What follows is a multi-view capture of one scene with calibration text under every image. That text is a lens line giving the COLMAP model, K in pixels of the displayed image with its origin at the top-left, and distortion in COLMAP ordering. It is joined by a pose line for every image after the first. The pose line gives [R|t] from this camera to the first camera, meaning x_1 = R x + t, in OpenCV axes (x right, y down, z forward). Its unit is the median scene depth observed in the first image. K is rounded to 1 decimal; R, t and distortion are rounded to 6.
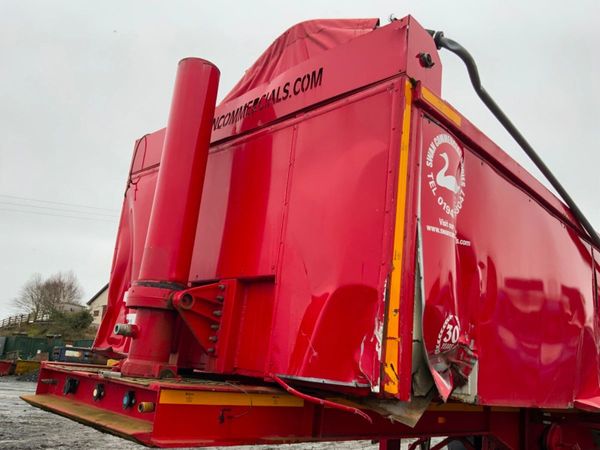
lens RADIAL K [[491.5, 0, 300.0], [0, 491.5, 225.0], [0, 0, 1]] dist [0.044889, -0.013067]
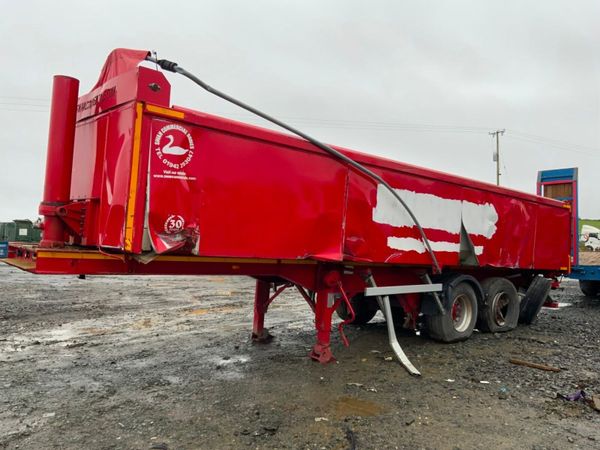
lens RADIAL K [[491.5, 0, 300.0], [0, 491.5, 225.0], [0, 0, 1]] dist [0.044889, -0.013067]
pose [[0.995740, -0.030174, -0.087133, 1.000232], [0.049489, 0.972195, 0.228883, -0.229427], [0.077804, -0.232220, 0.969546, -0.993290]]
